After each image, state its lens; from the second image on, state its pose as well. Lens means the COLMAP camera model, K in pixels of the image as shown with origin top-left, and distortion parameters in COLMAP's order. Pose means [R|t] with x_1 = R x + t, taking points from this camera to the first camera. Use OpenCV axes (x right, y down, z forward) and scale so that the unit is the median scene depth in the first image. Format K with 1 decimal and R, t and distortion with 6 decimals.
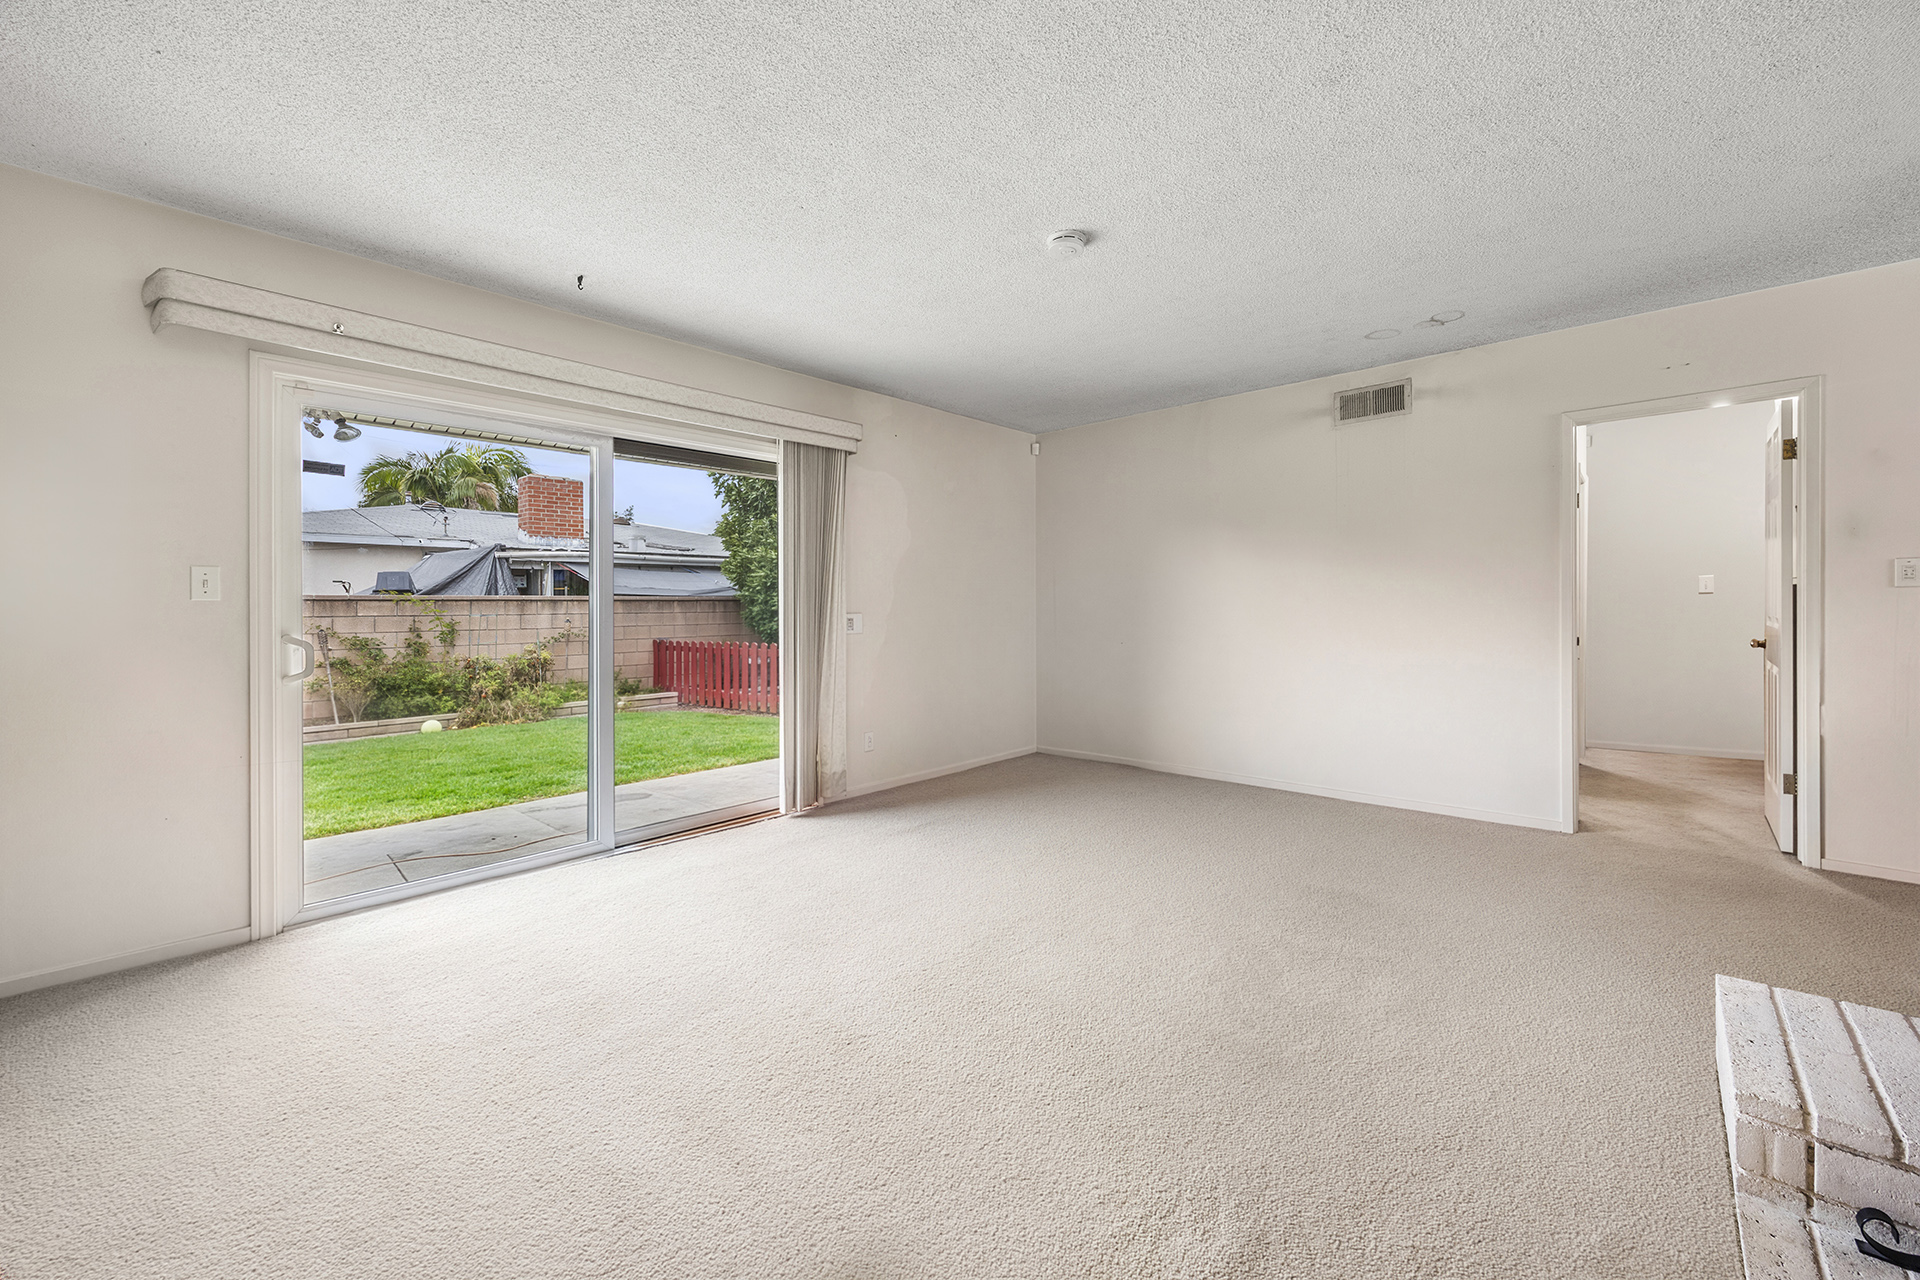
lens RADIAL K [[750.0, 0, 957.7], [0, 750.0, 615.9], [0, 0, 1]] dist [-0.000393, -0.000056]
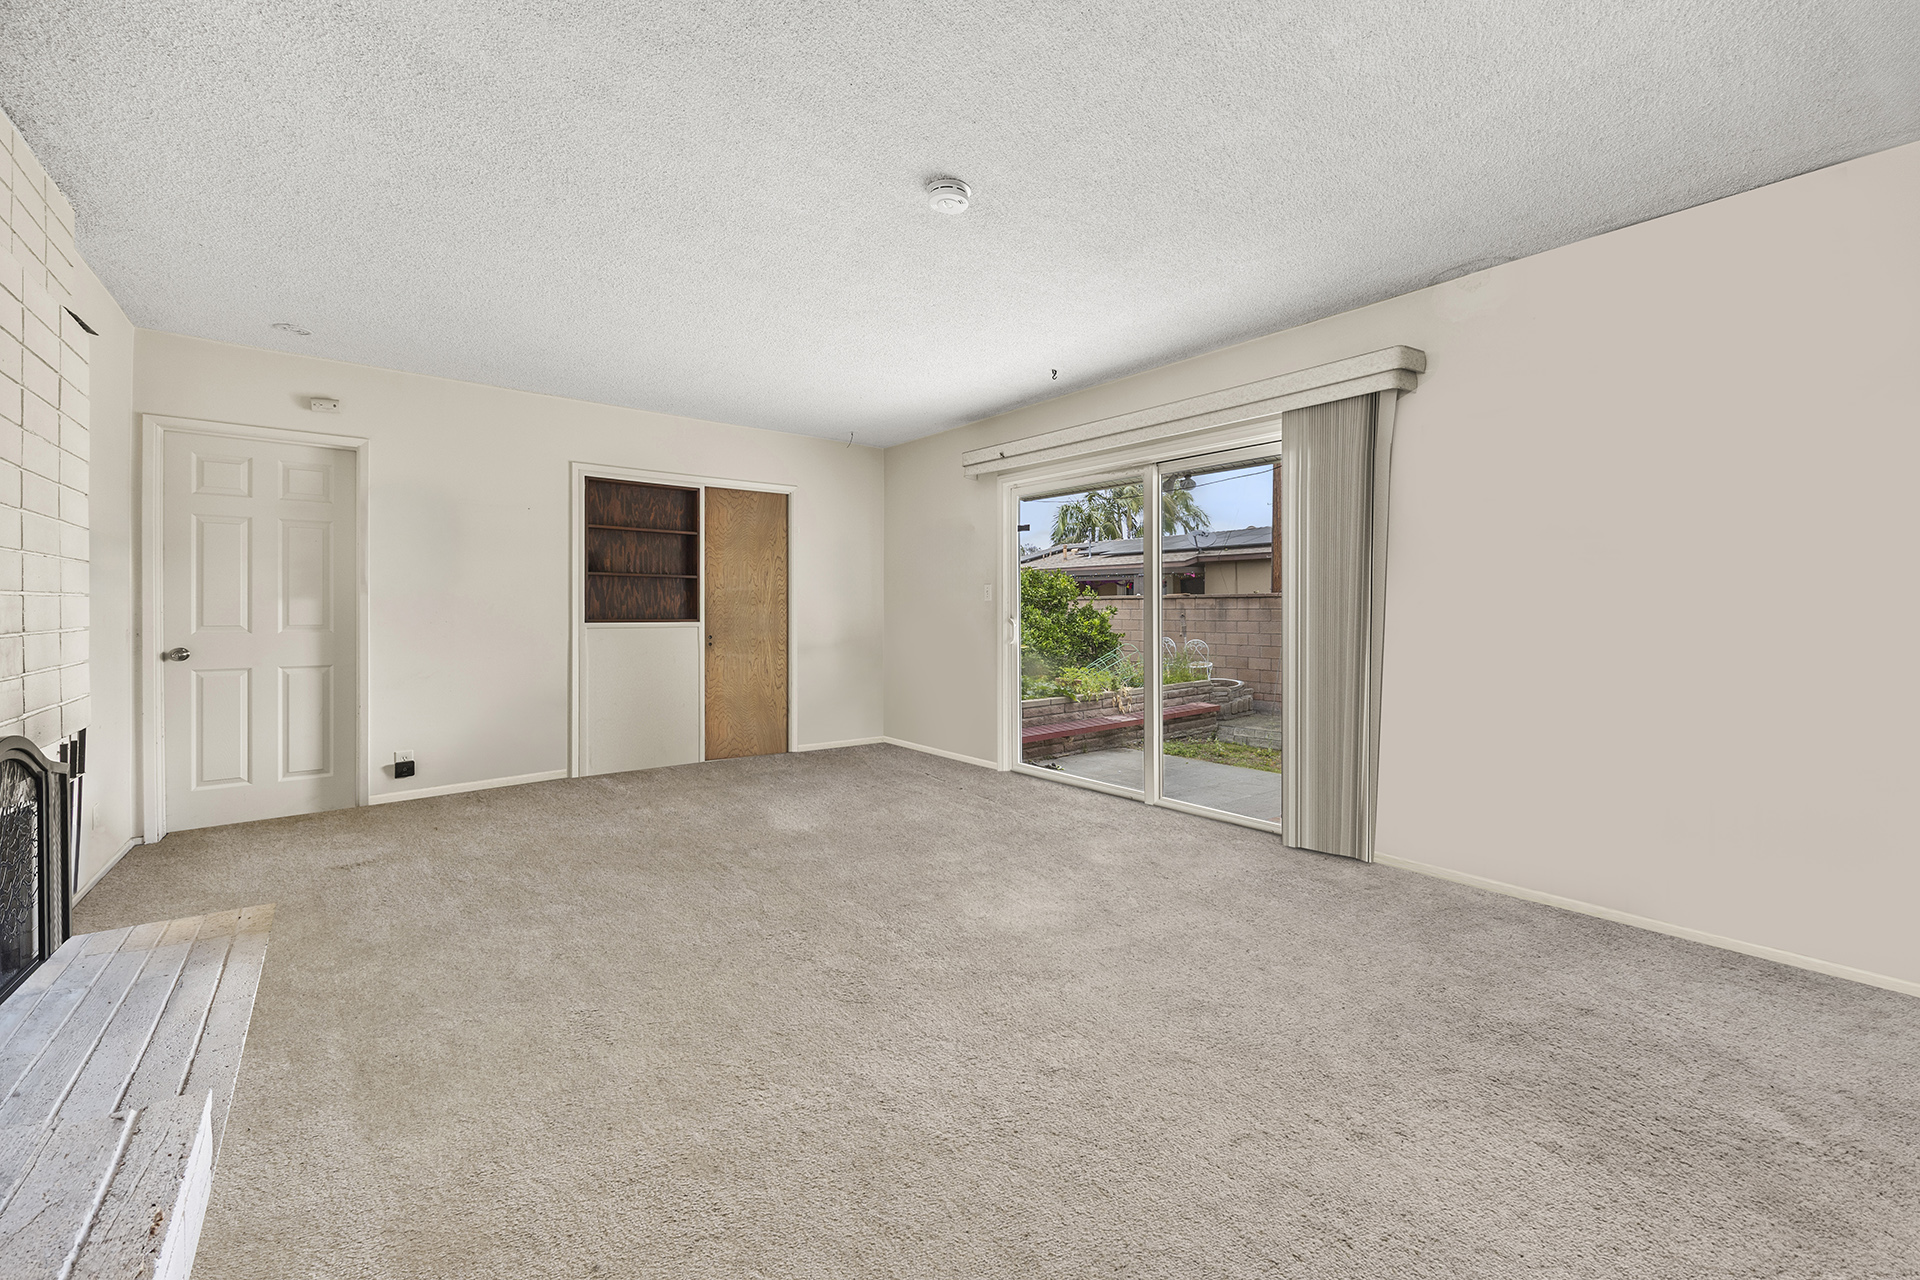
lens RADIAL K [[750.0, 0, 957.7], [0, 750.0, 615.9], [0, 0, 1]] dist [-0.000393, -0.000056]
pose [[-0.132957, 0.020069, -0.990919, 0.262210], [-0.008114, 0.999739, 0.021336, -0.005081], [0.991089, 0.010877, -0.132759, 0.283574]]
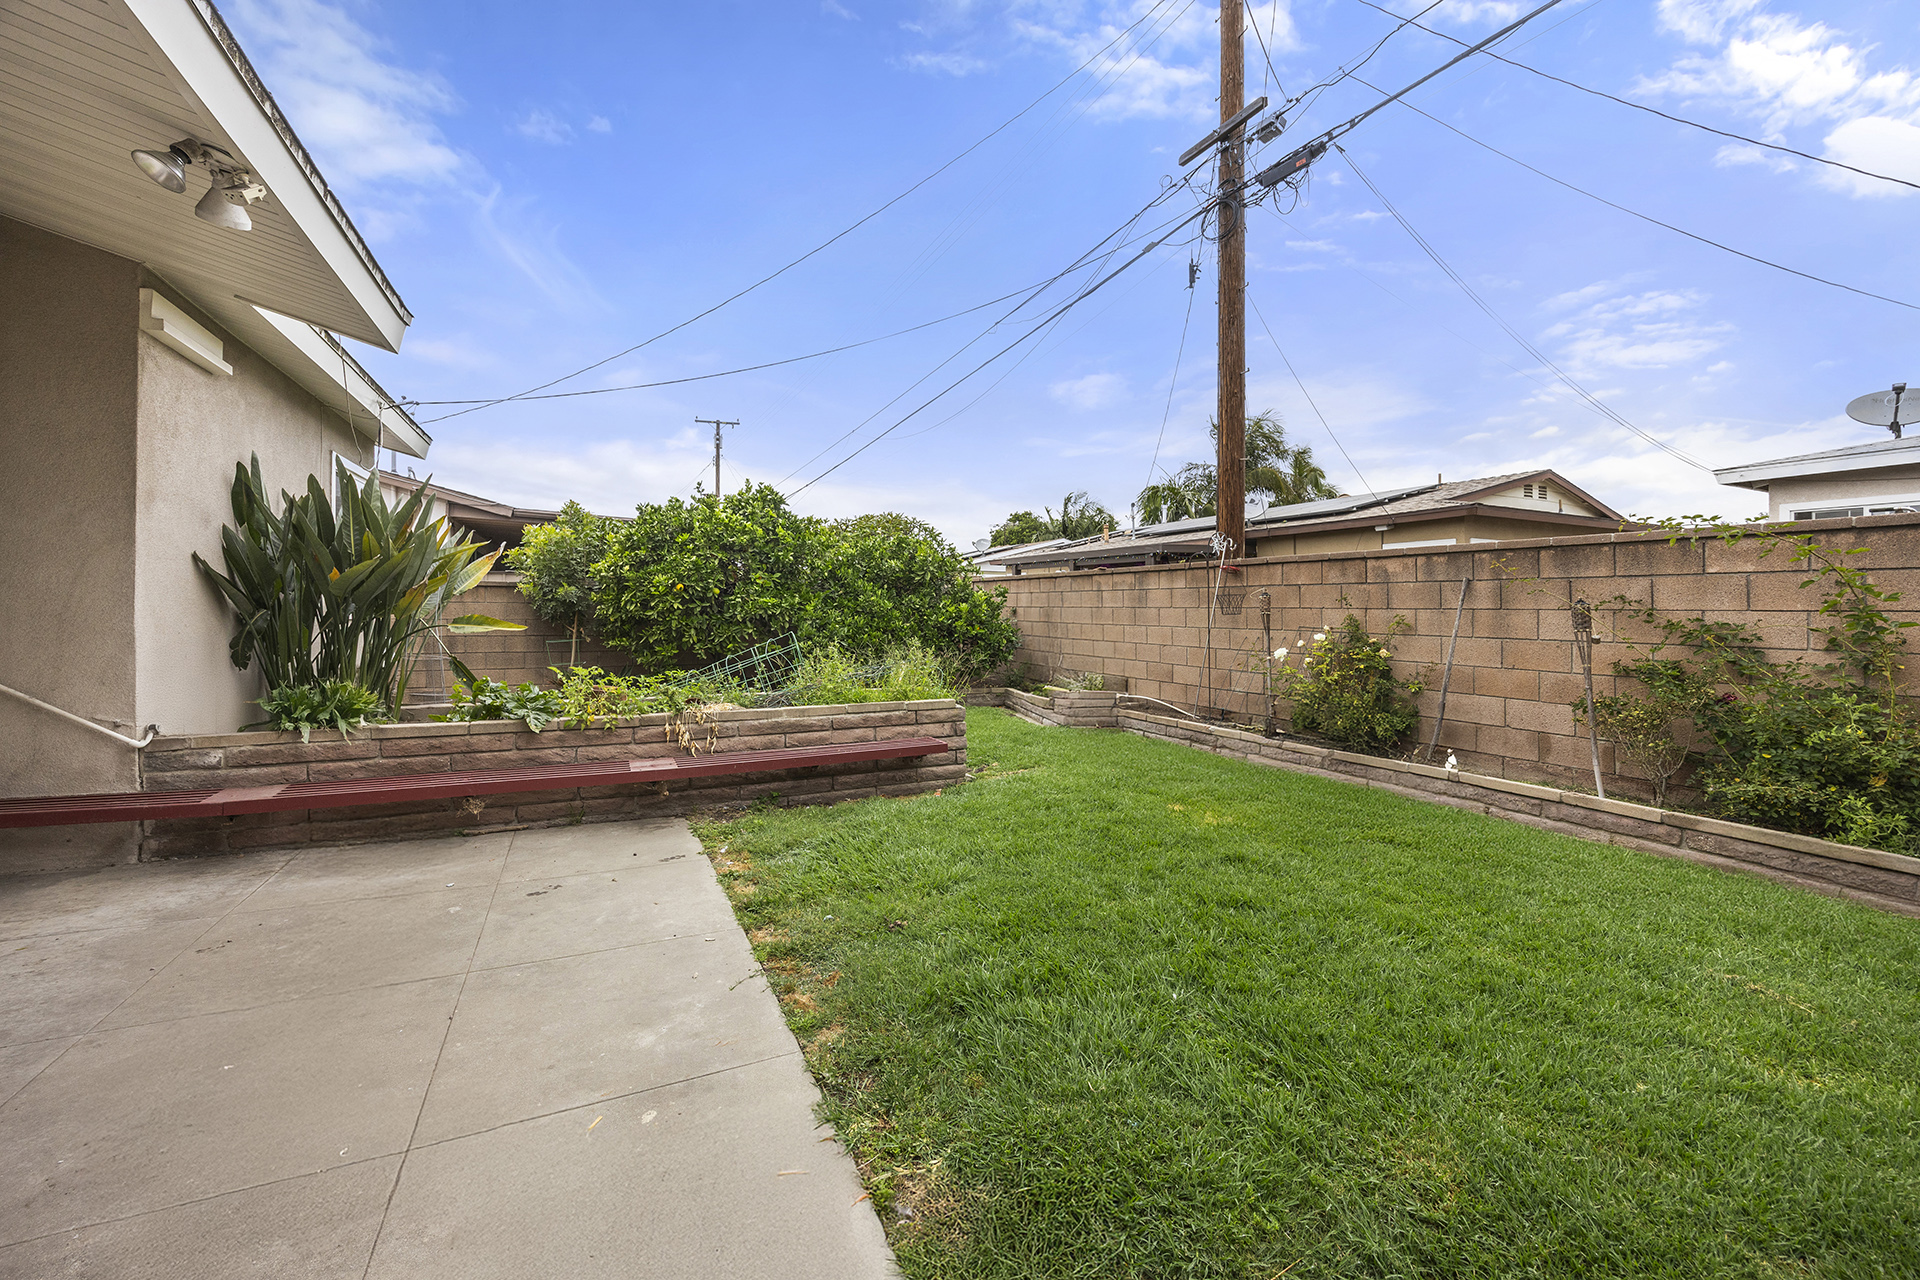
lens RADIAL K [[733.0, 0, 954.4], [0, 733.0, 611.9], [0, 0, 1]] dist [-0.000513, -0.000031]
pose [[-0.375075, 0.008178, -0.926958, -0.188571], [-0.015011, 0.999776, 0.014895, 0.020511], [0.926873, 0.019501, -0.374868, 0.643928]]
